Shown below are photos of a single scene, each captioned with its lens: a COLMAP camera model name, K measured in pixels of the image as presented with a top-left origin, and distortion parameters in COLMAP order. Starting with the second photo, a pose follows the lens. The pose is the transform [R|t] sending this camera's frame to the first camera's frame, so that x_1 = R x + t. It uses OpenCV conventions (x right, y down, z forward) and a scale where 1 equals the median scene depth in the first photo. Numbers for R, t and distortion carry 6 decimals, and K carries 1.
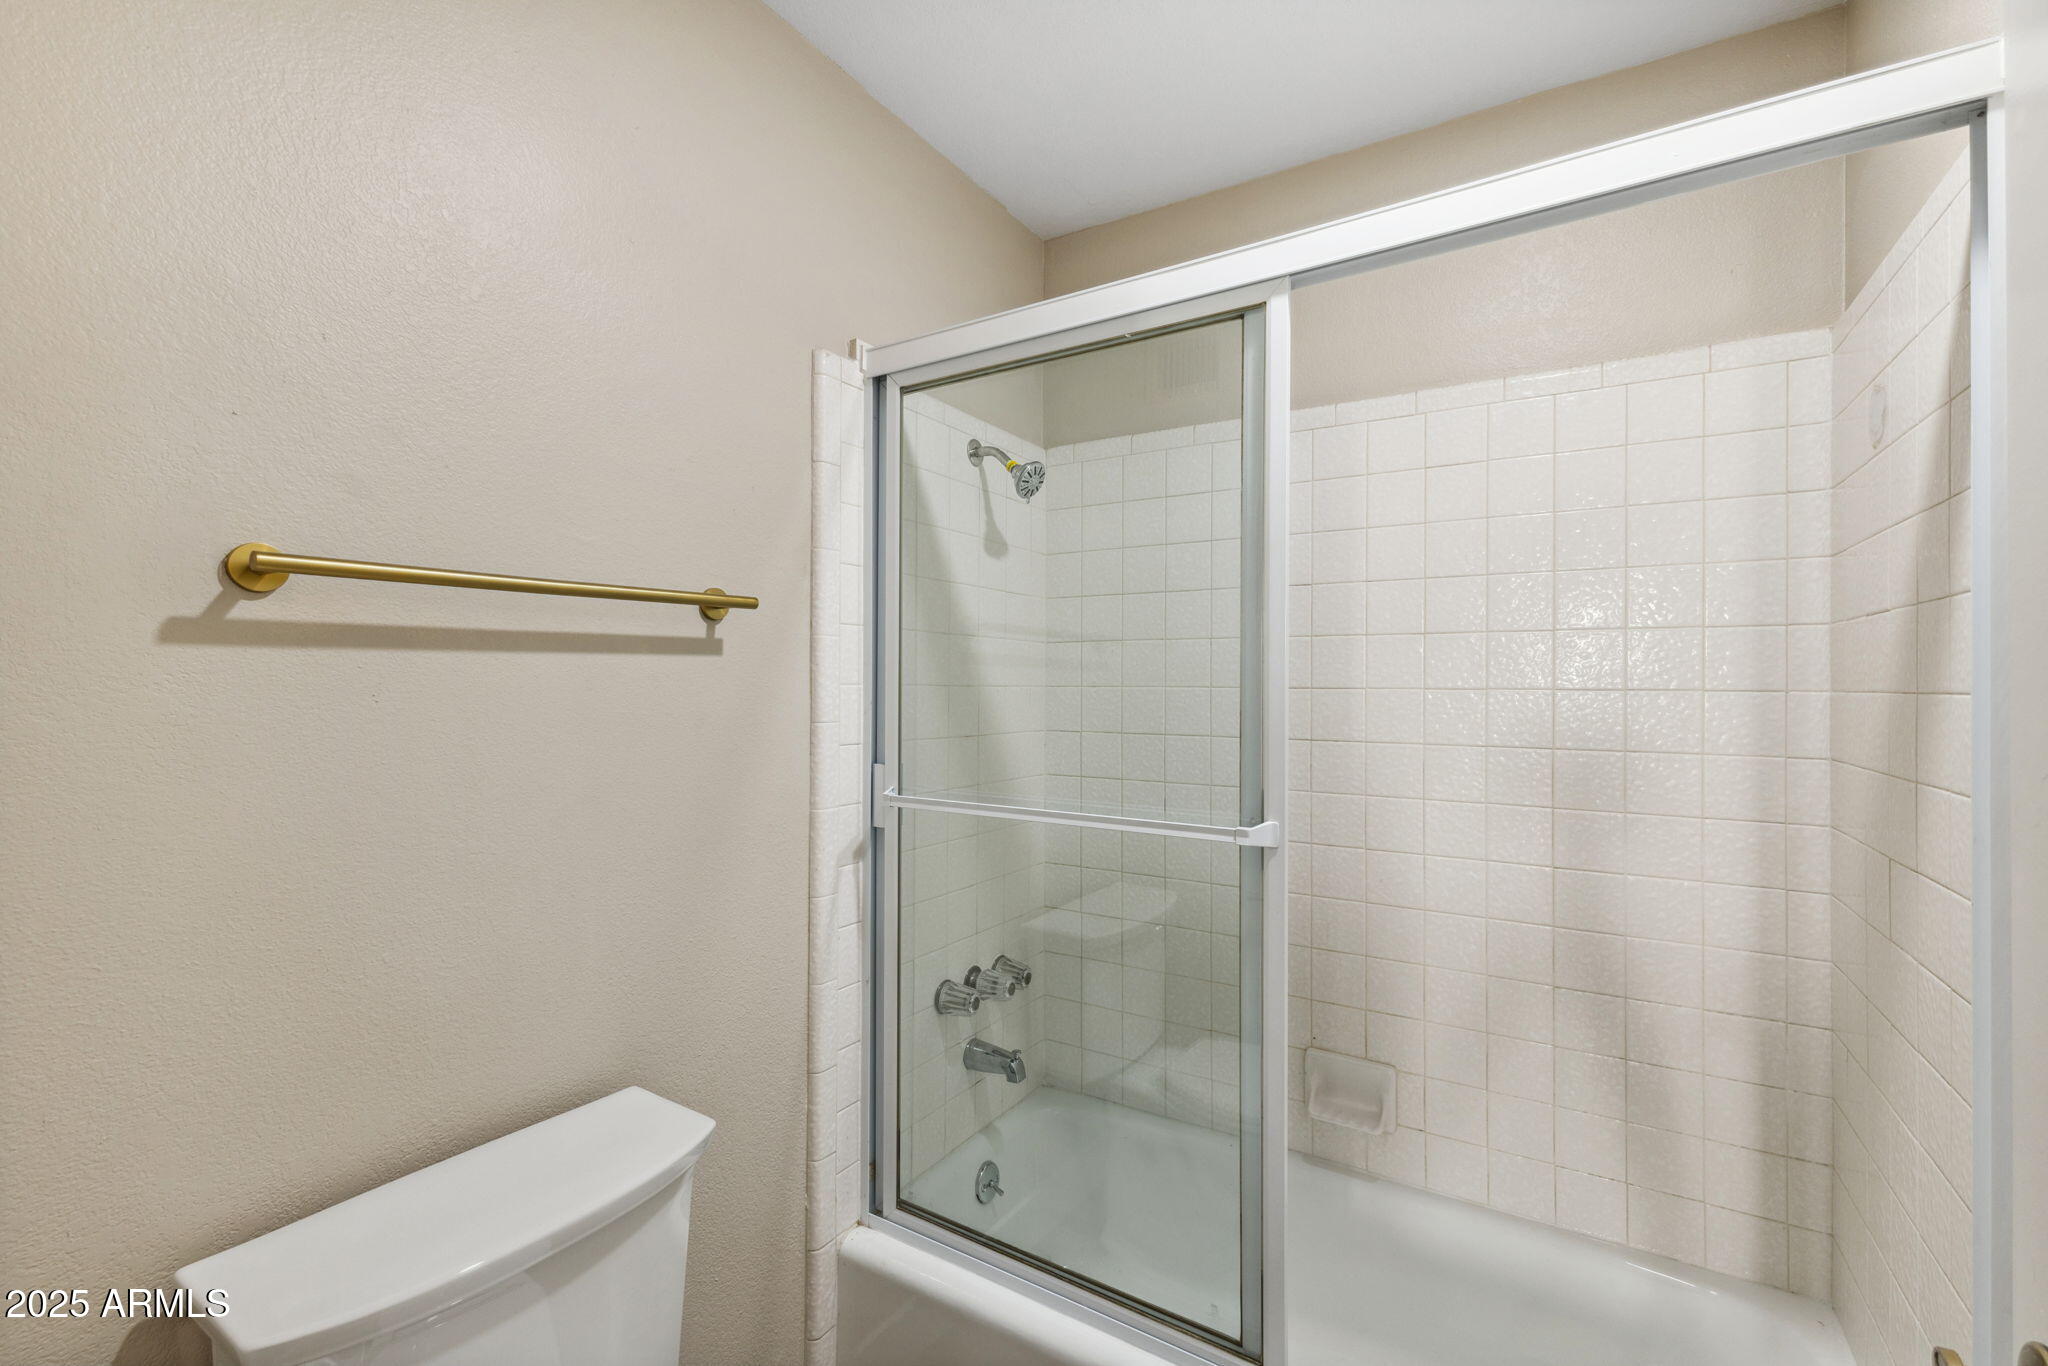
lens RADIAL K [[891.3, 0, 1022.7], [0, 891.3, 682.2], [0, 0, 1]] dist [0.003981, -0.001554]
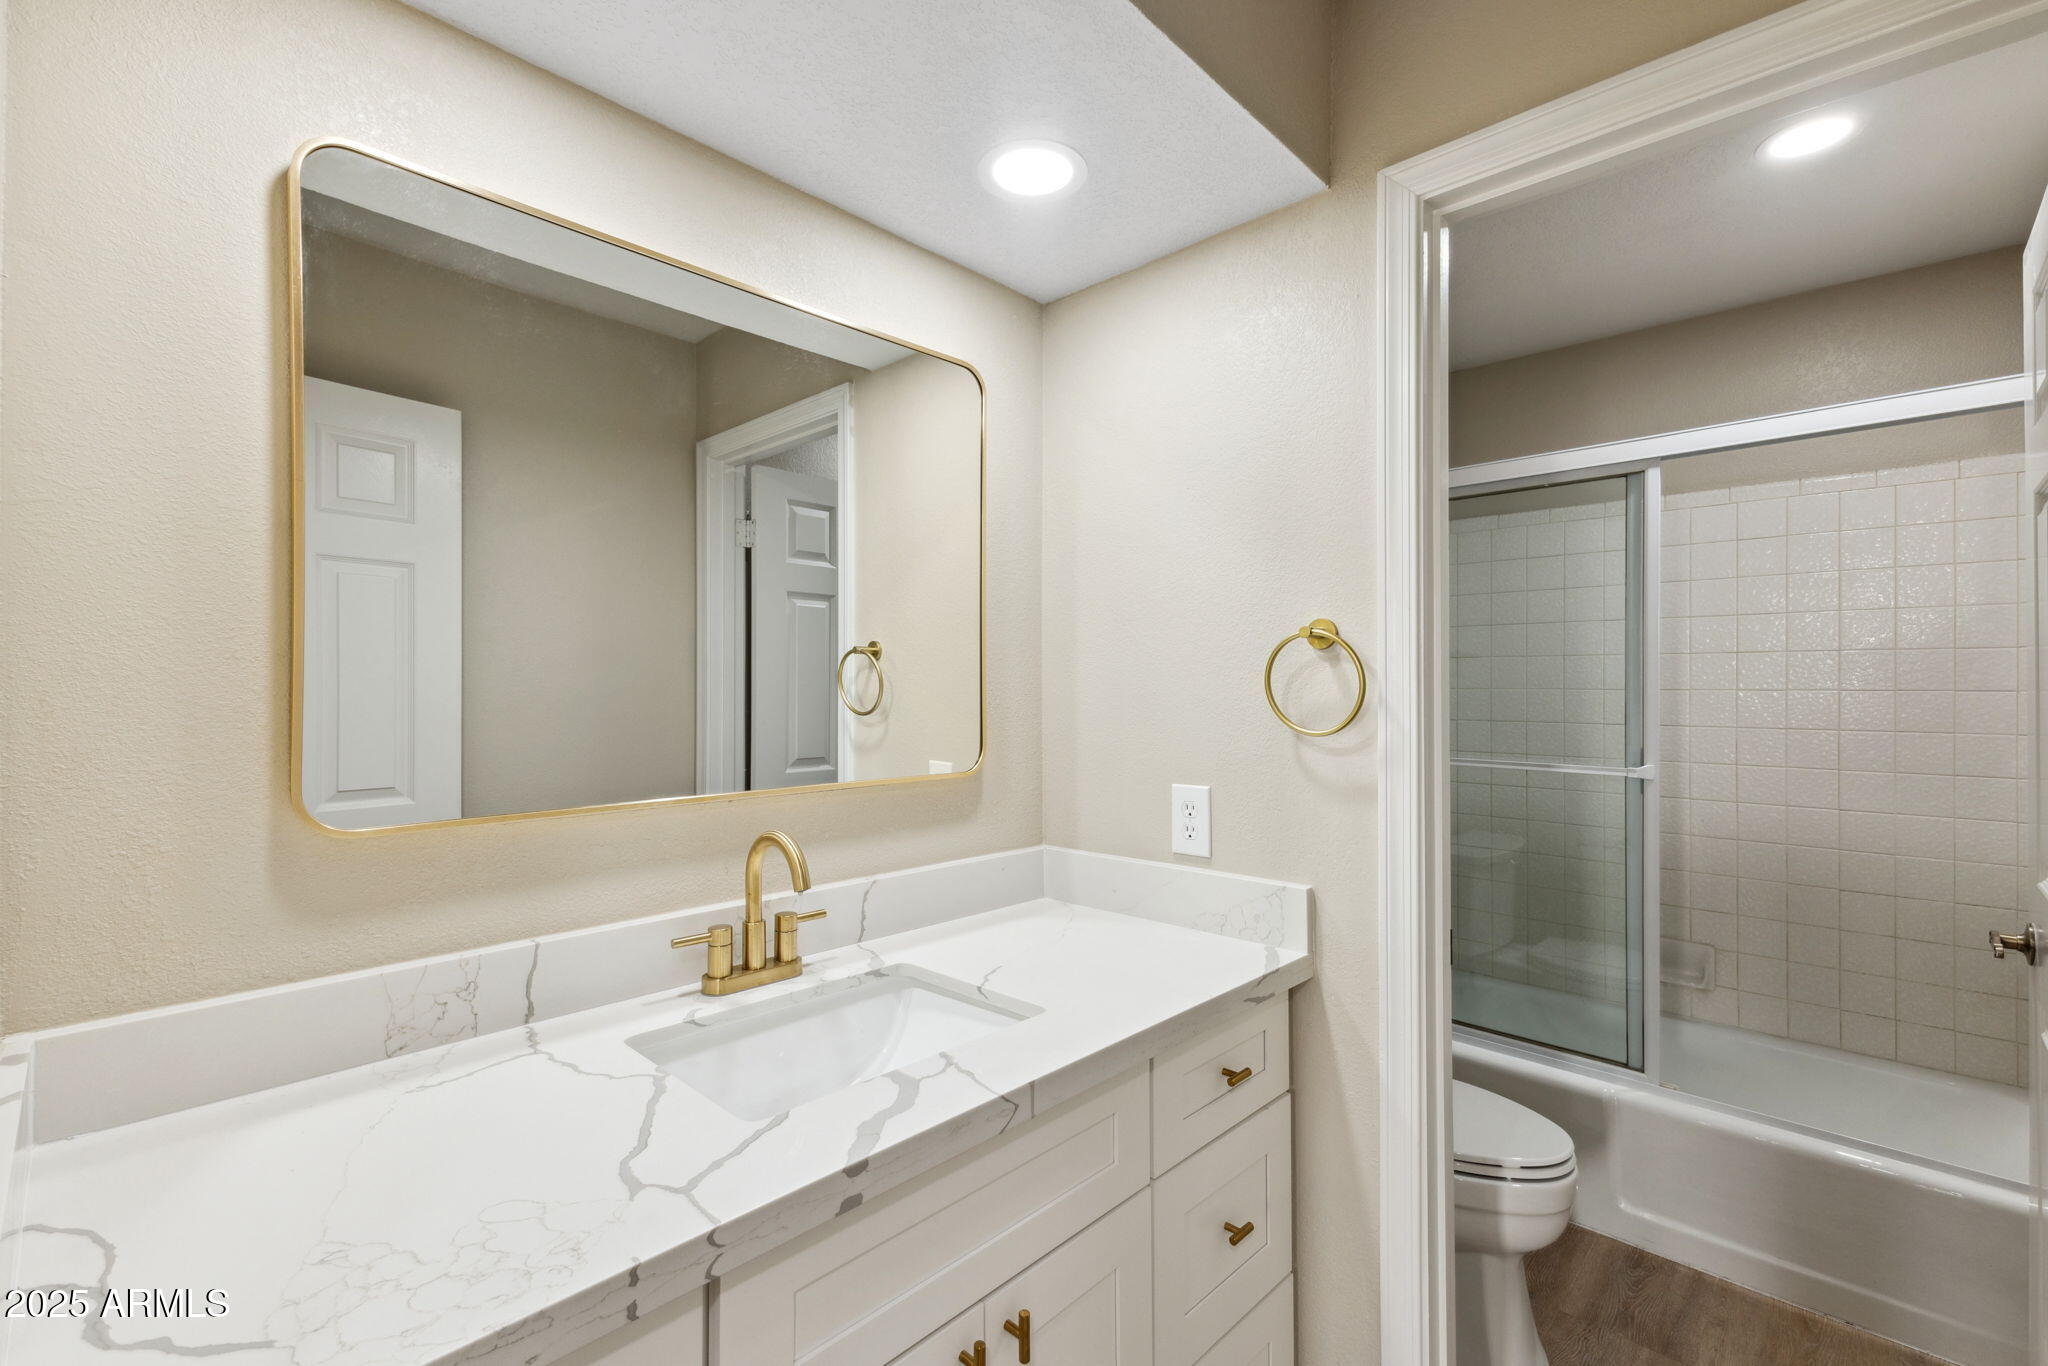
lens RADIAL K [[891.3, 0, 1022.0], [0, 891.3, 685.2], [0, 0, 1]] dist [0.003981, -0.001554]
pose [[0.976830, -0.001594, -0.214013, -0.410738], [0.001138, 0.999997, -0.002256, 0.001820], [0.214015, 0.001960, 0.976828, -0.734874]]
